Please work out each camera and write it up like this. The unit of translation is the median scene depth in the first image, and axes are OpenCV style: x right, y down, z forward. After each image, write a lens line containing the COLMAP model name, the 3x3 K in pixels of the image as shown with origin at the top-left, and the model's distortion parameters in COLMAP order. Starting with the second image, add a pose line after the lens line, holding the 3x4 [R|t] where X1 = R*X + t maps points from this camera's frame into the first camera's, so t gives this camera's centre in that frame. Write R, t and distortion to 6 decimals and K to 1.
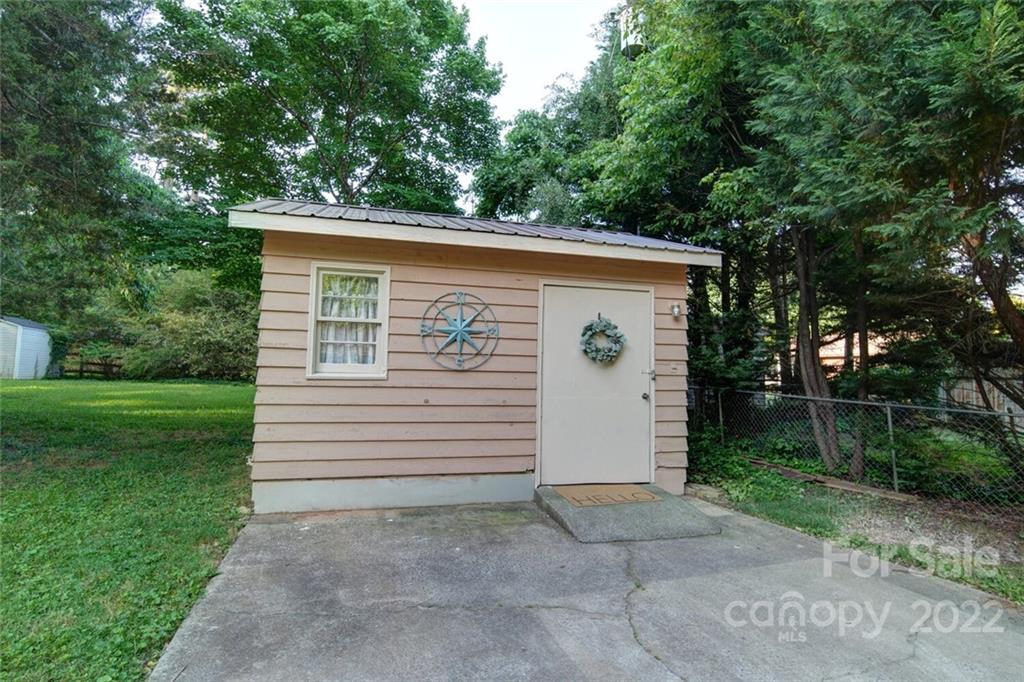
lens RADIAL K [[543.0, 0, 510.2], [0, 543.0, 339.1], [0, 0, 1]] dist [-0.002564, -0.000246]
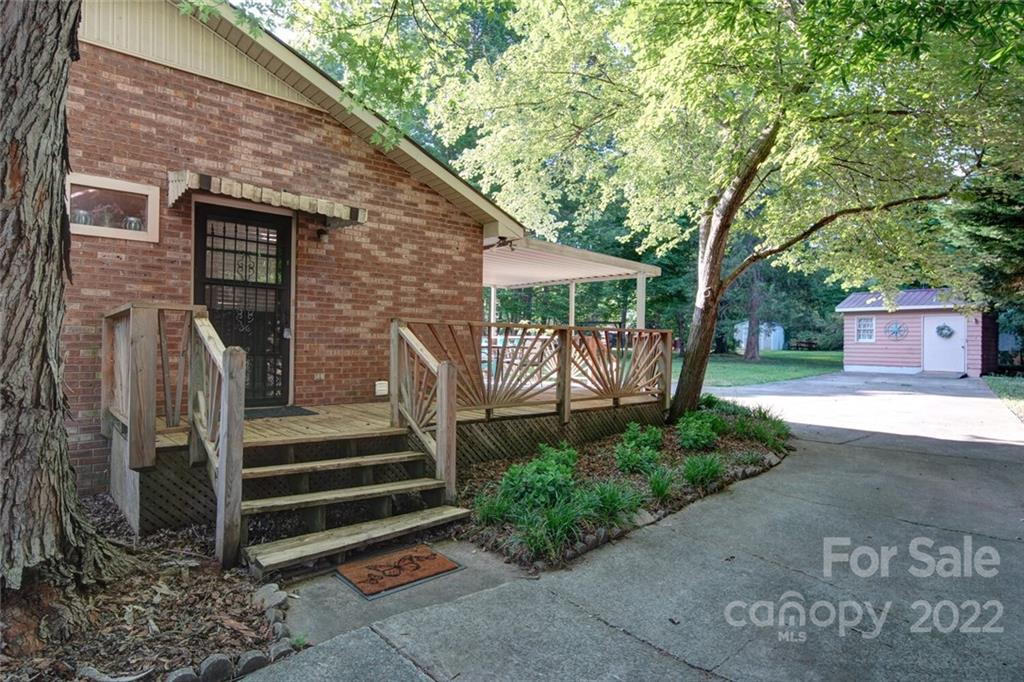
lens RADIAL K [[543.0, 0, 510.3], [0, 543.0, 342.0], [0, 0, 1]] dist [-0.002564, -0.000246]
pose [[0.421222, -0.016530, -0.906807, 2.148440], [0.054134, 0.998510, 0.006944, -0.101366], [0.905341, -0.052014, 0.421489, -2.994293]]
